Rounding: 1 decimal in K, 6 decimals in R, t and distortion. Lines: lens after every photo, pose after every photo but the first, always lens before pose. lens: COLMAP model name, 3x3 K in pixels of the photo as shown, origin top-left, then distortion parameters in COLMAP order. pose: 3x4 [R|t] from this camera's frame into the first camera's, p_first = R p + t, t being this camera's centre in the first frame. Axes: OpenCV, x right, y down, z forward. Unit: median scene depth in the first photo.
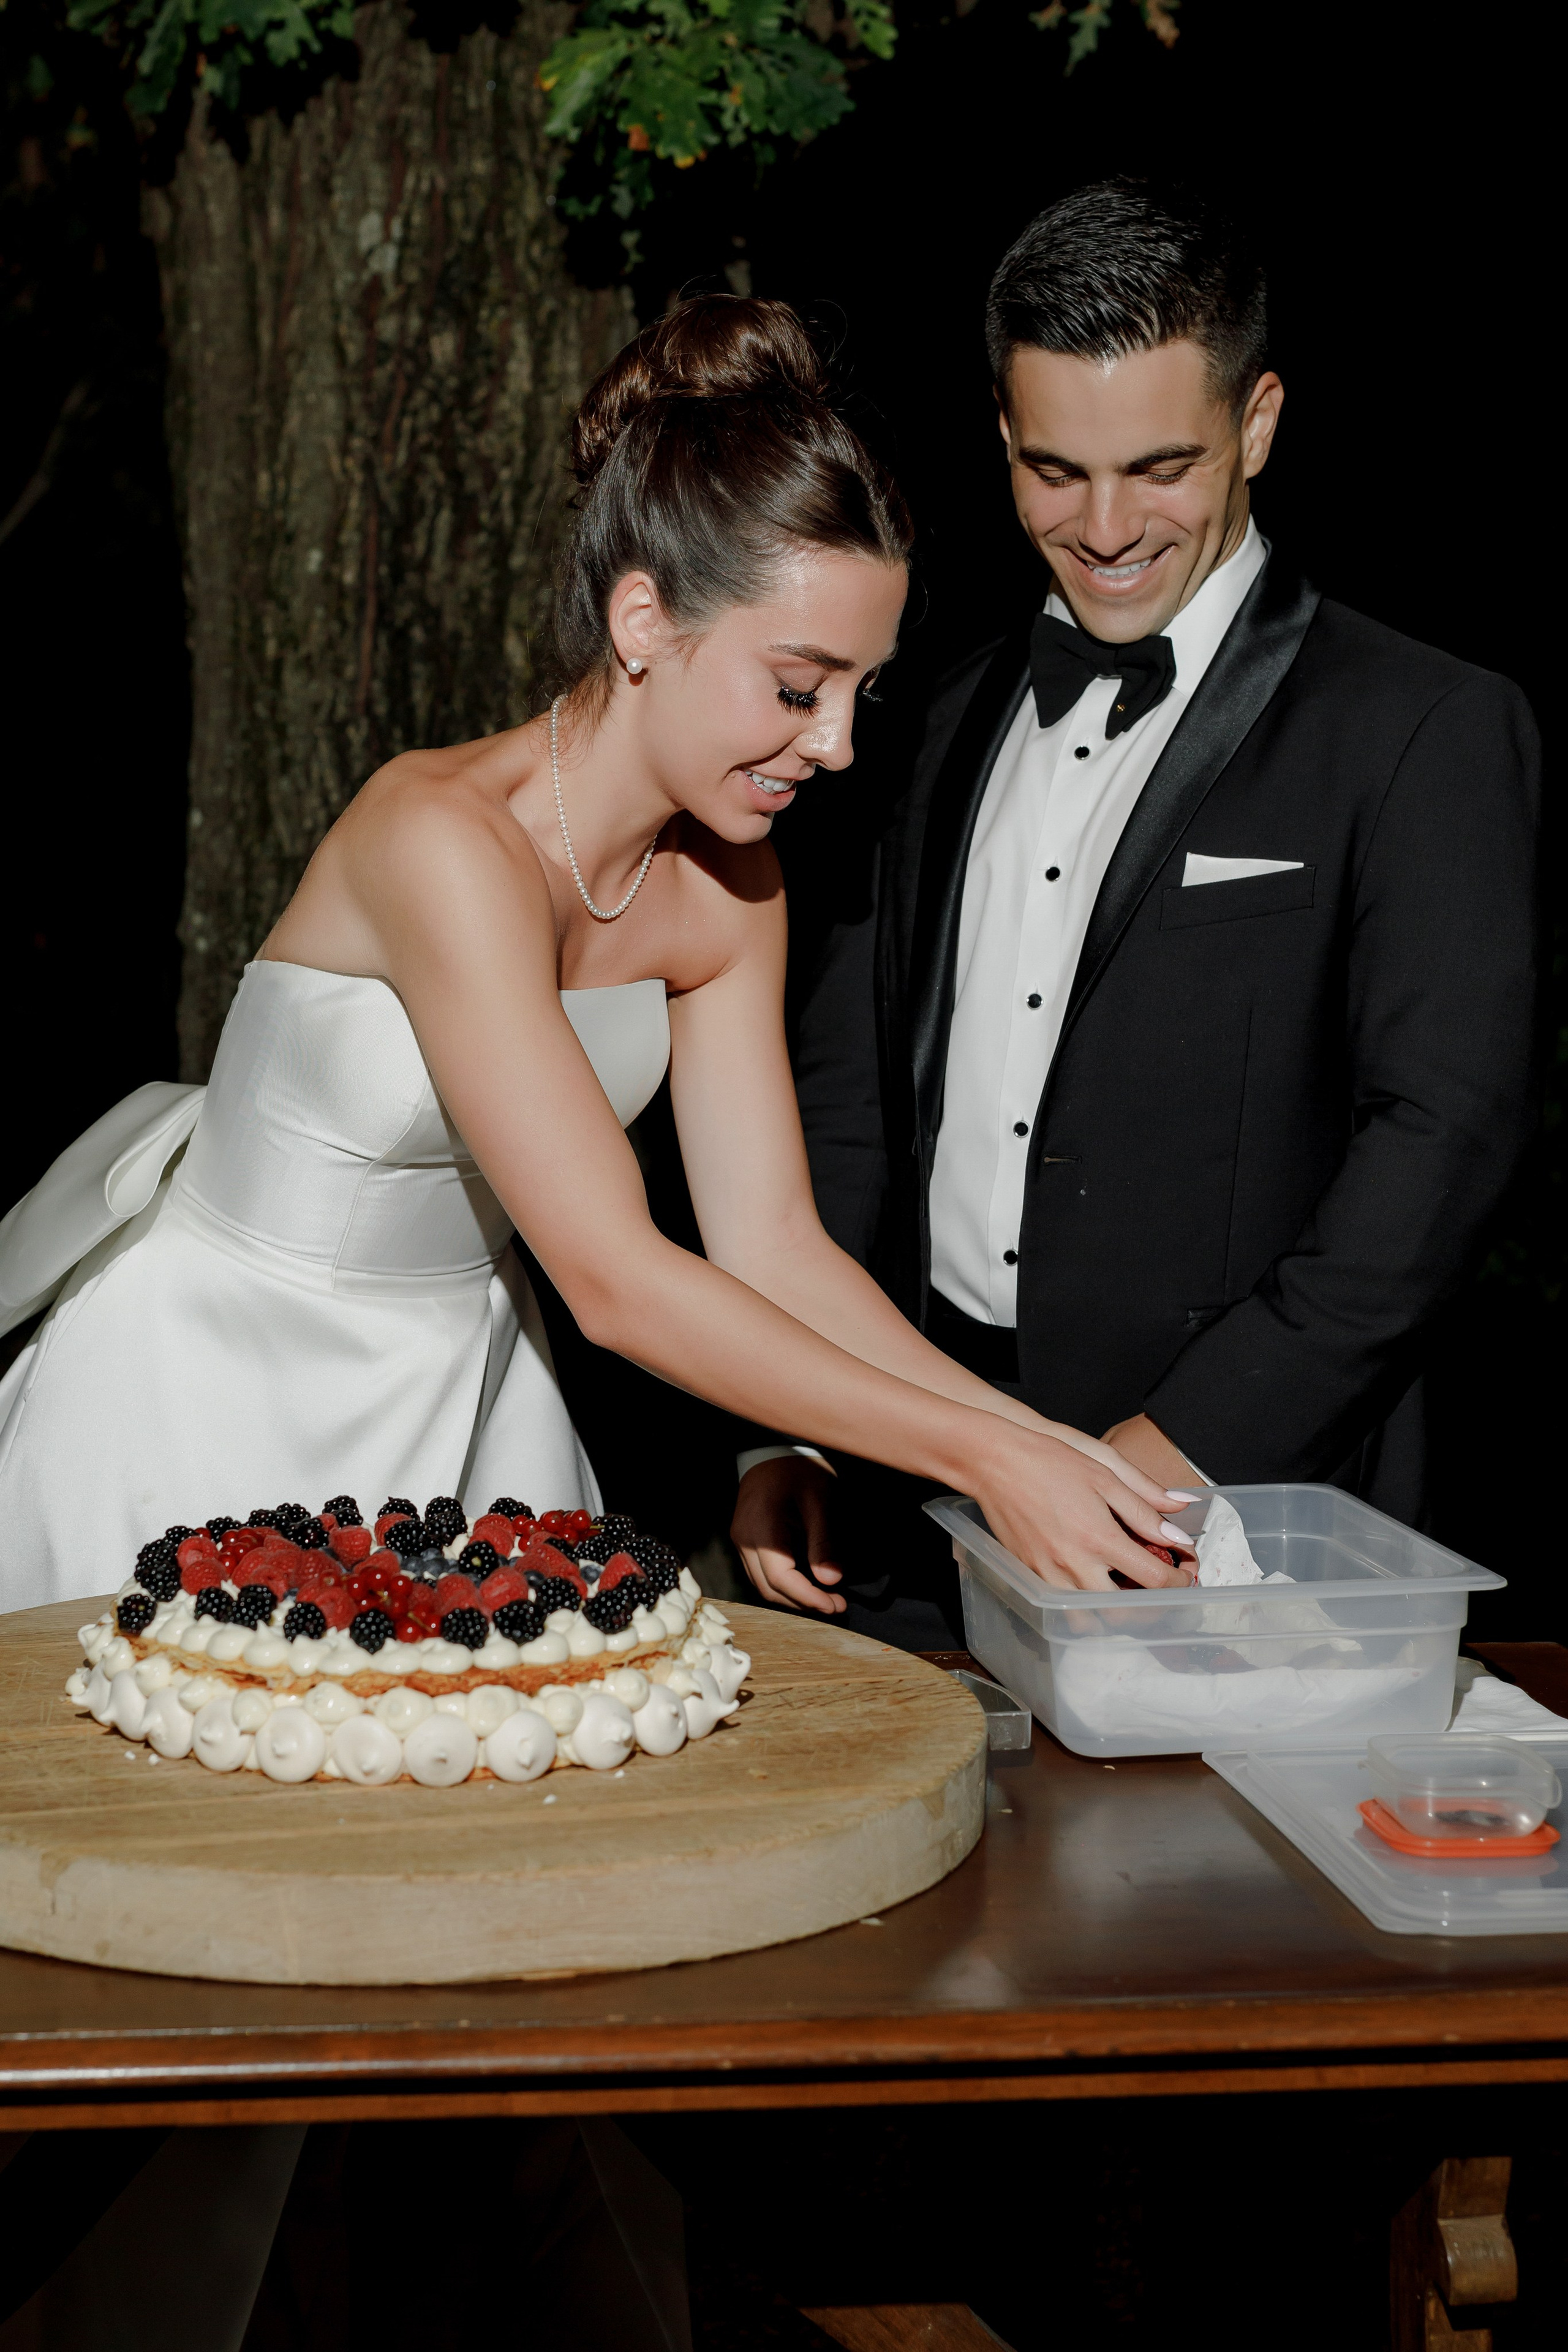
lens RADIAL K [[4042.5, 0, 610.3], [0, 4042.5, 1322.2], [0, 0, 1]] dist [0.003319, 0.019094]
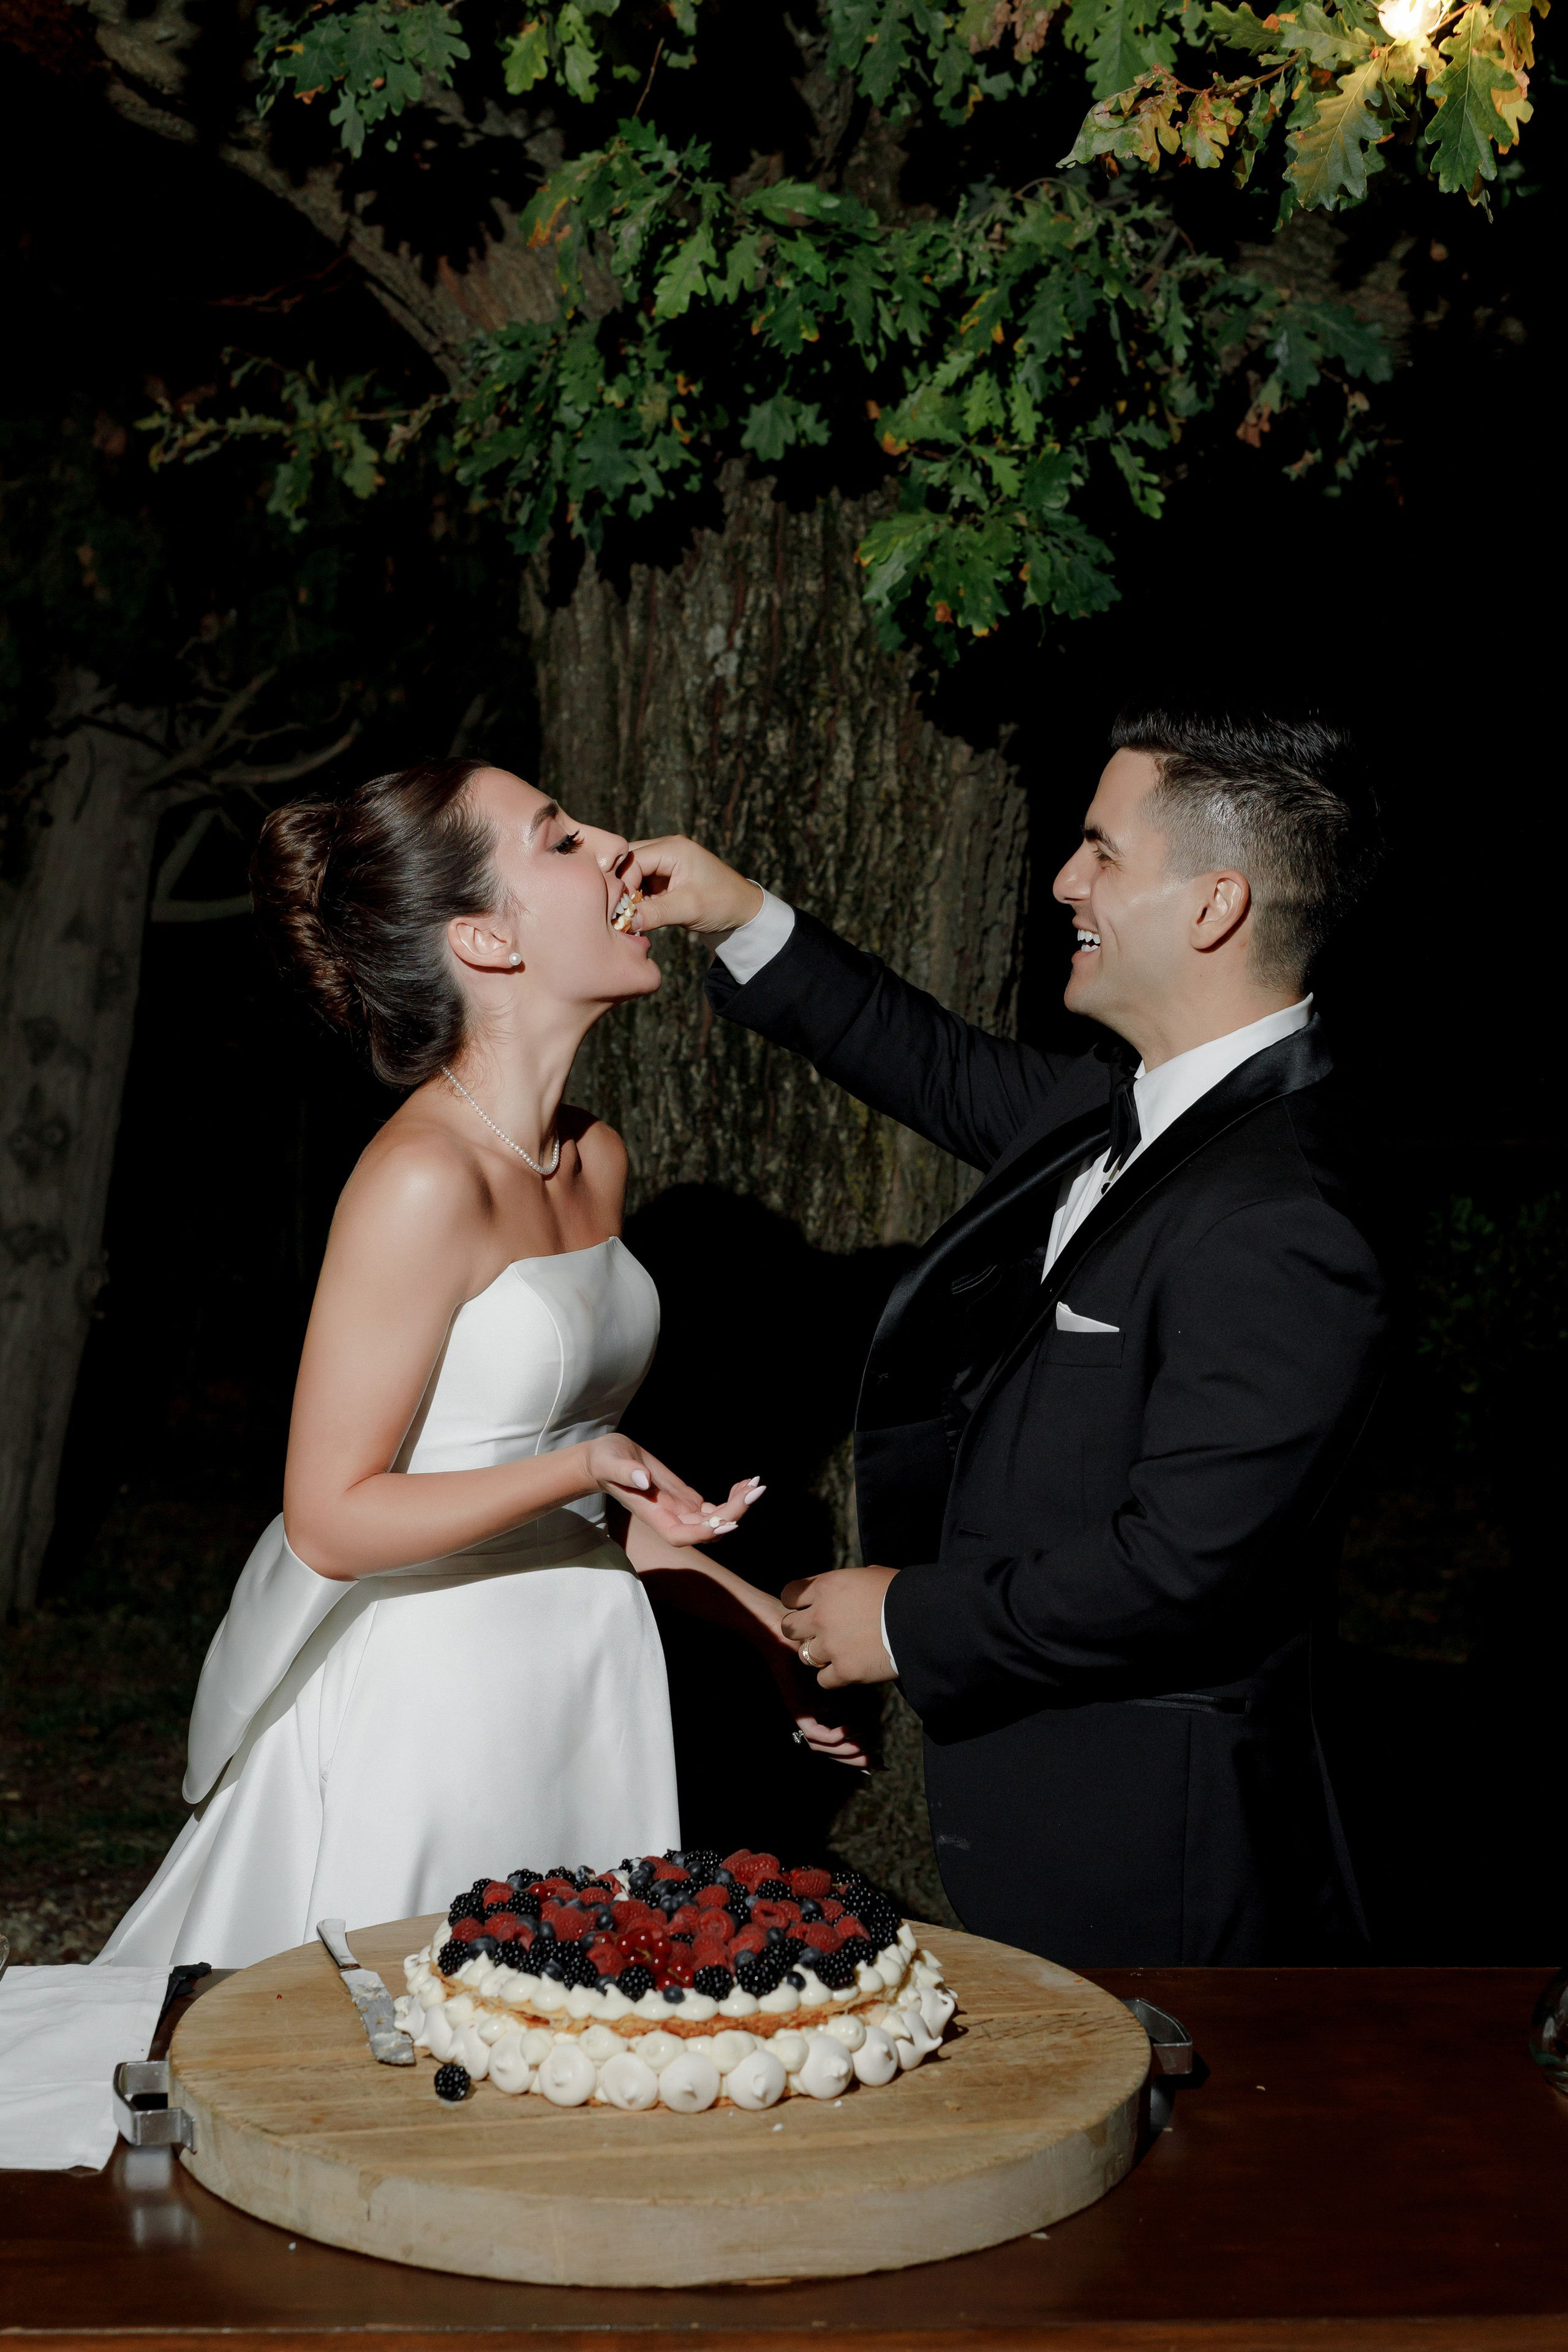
lens RADIAL K [[3739.6, 0, 791.2], [0, 3739.6, 1341.3], [0, 0, 1]] dist [-0.012821, 0.102438]
pose [[0.998717, 0.012779, -0.049006, 0.037229], [-0.014554, 0.999244, -0.036052, -0.070632], [0.048508, 0.036719, 0.998148, -0.121128]]
